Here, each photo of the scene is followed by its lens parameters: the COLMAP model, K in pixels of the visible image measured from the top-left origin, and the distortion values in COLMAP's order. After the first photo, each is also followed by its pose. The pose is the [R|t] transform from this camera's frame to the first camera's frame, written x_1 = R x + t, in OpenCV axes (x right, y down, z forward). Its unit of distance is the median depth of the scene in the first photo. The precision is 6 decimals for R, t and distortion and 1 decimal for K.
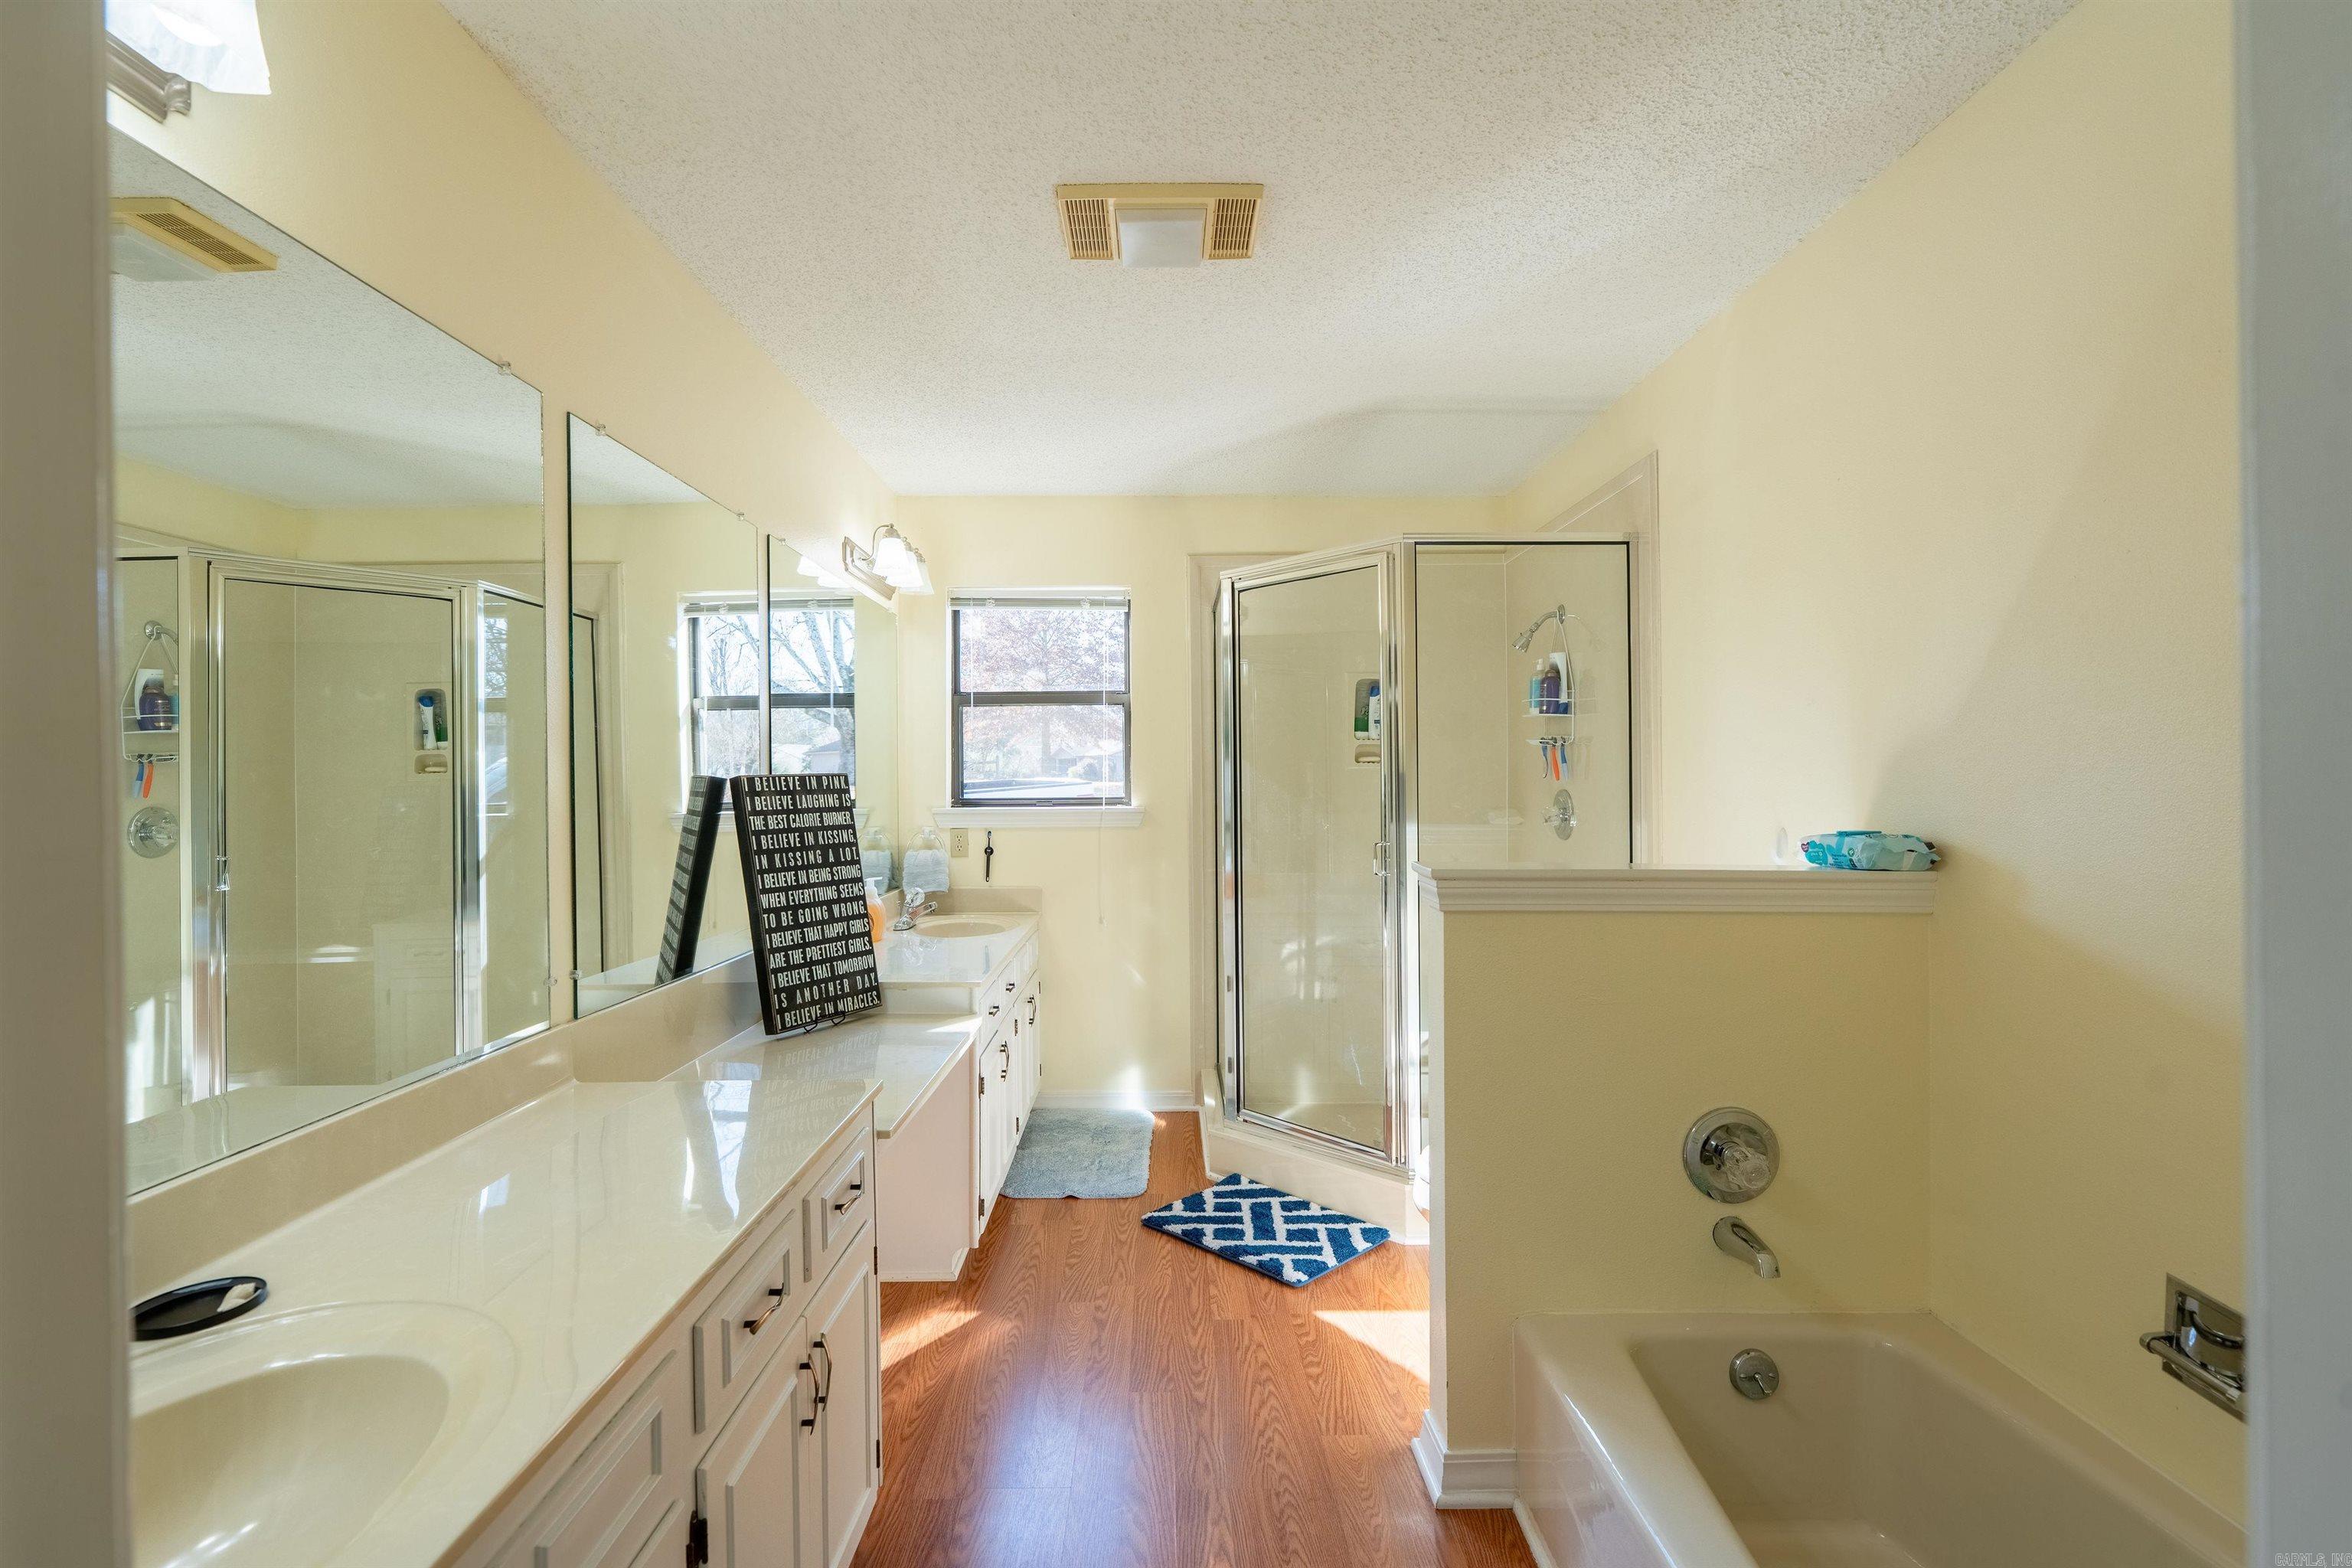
lens RADIAL K [[1052.8, 0, 1176.8], [0, 1052.8, 781.7], [0, 0, 1]] dist [-0.007047, 0.002817]
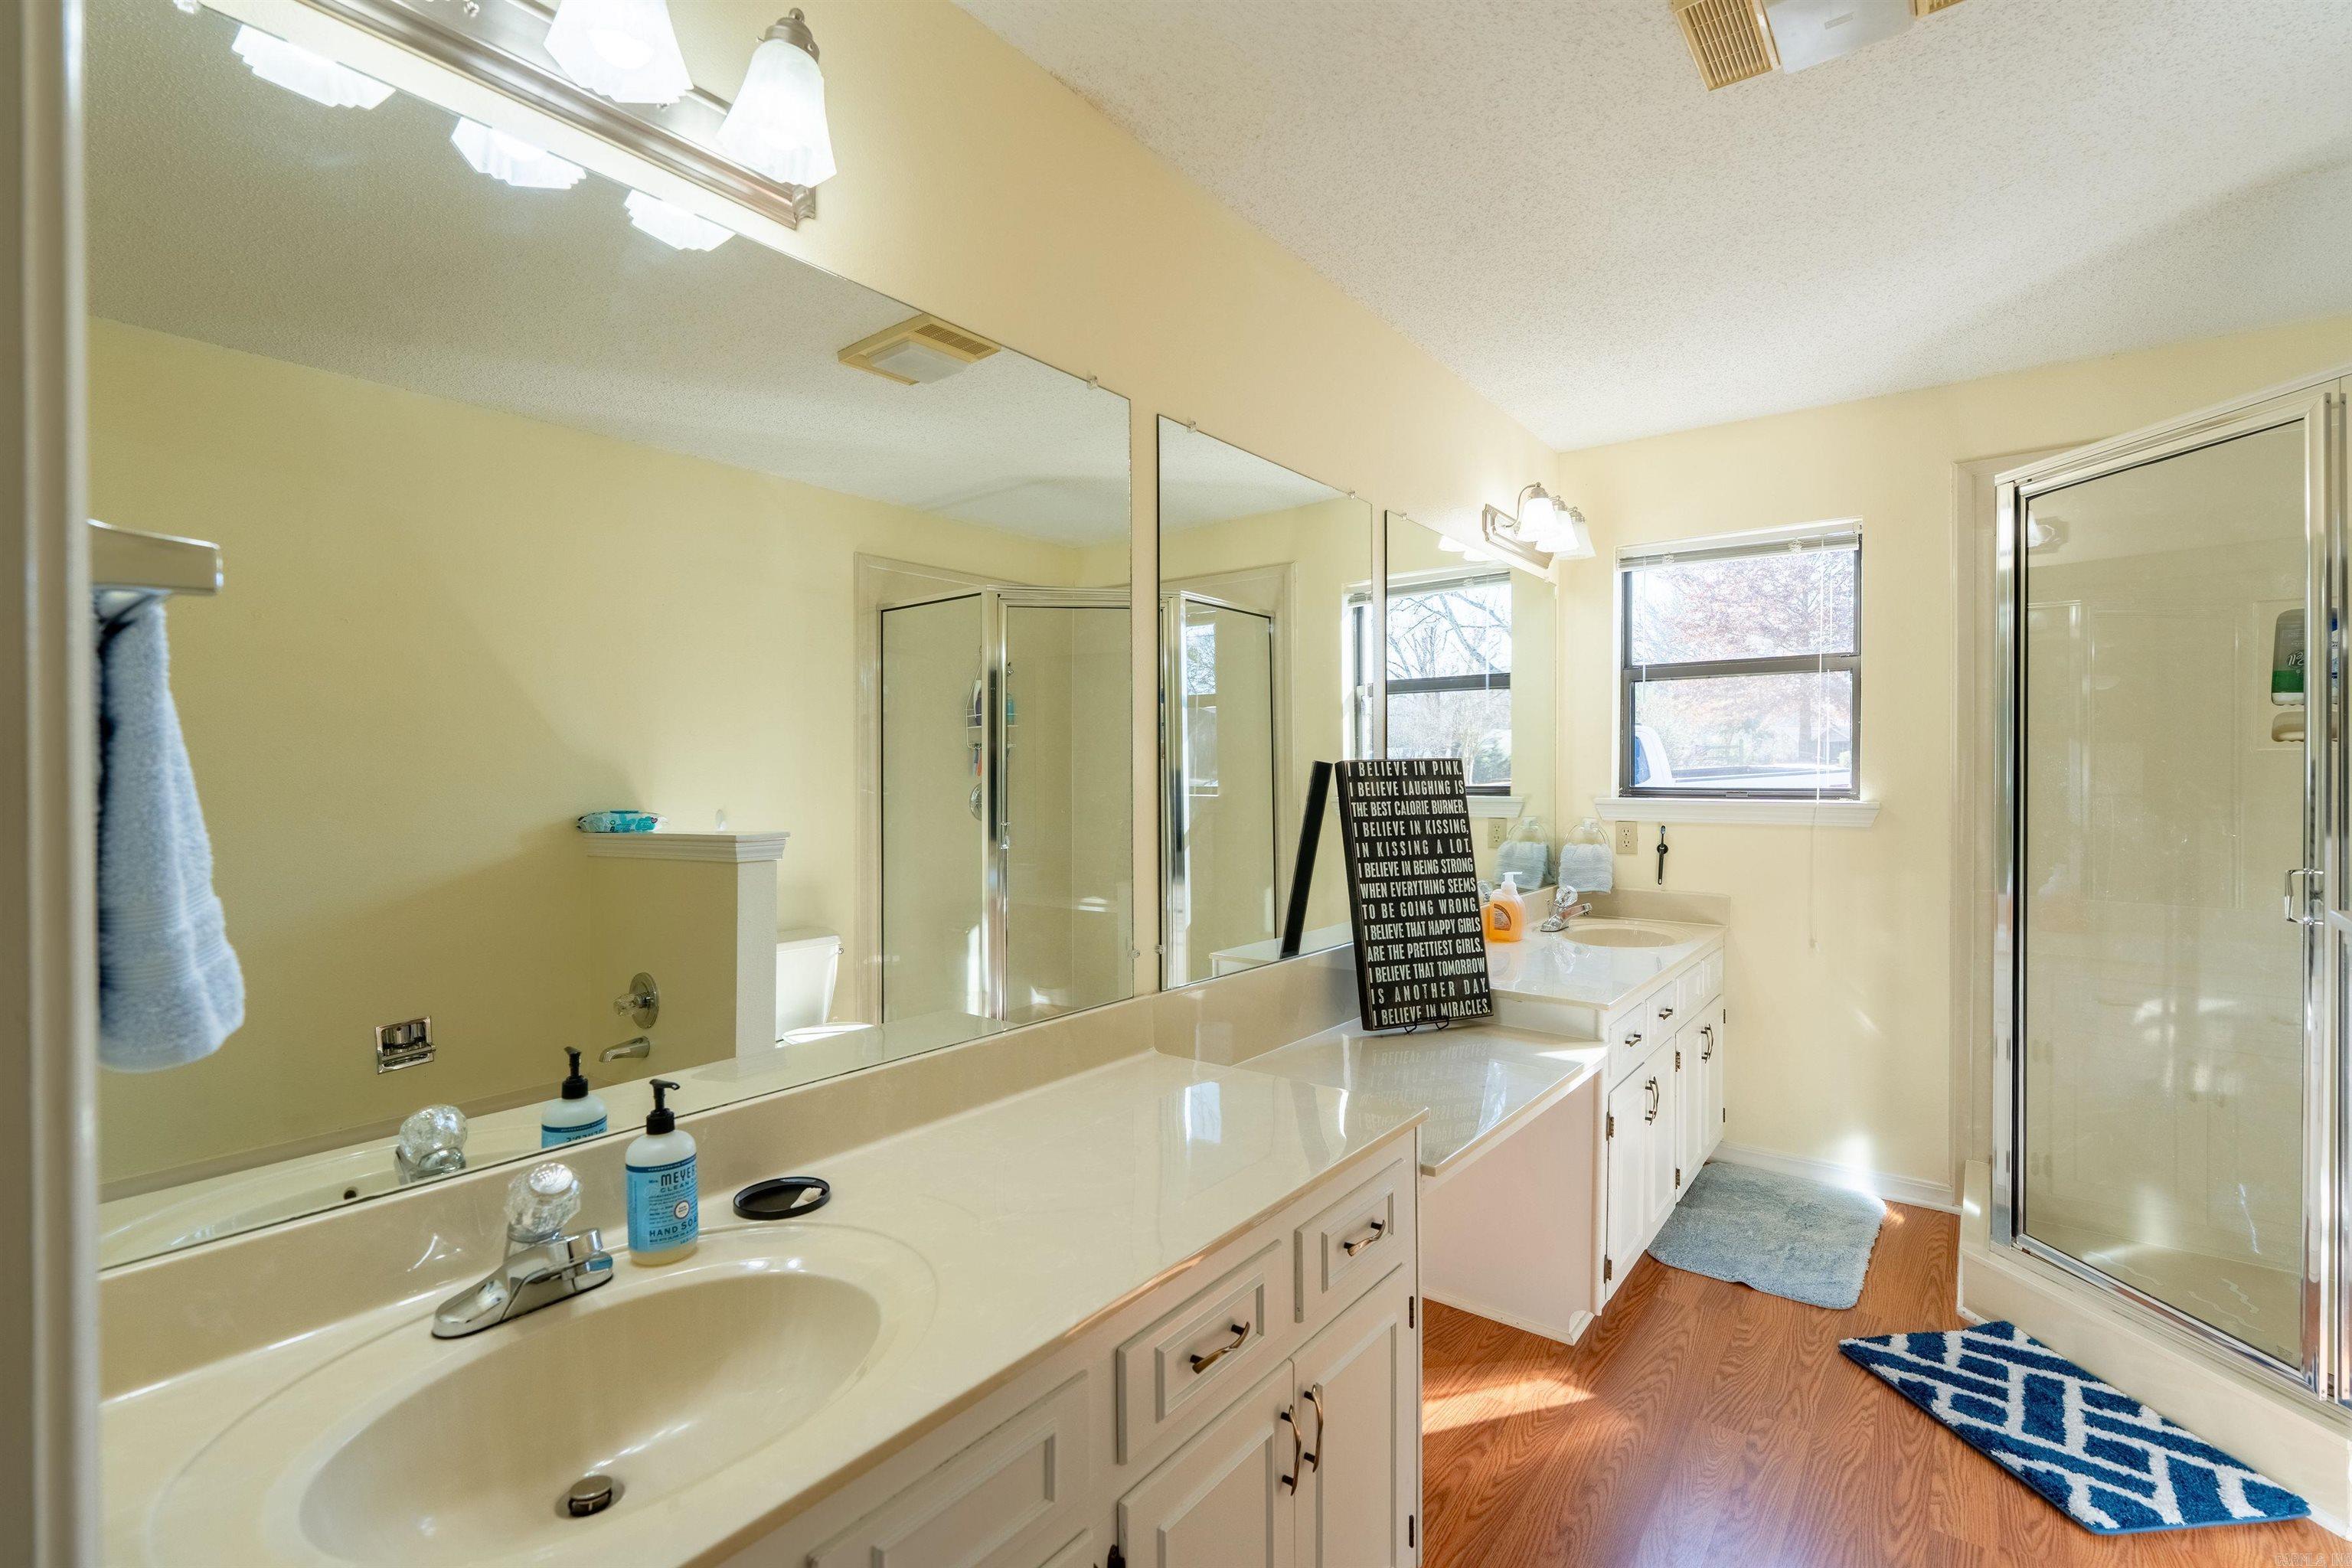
lens RADIAL K [[1052.8, 0, 1176.0], [0, 1052.8, 780.2], [0, 0, 1]] dist [-0.007047, 0.002817]
pose [[0.784528, 0.011388, -0.619989, 0.057285], [-0.004043, 0.999904, 0.013250, 0.000169], [0.620080, -0.007888, 0.784499, 0.112822]]
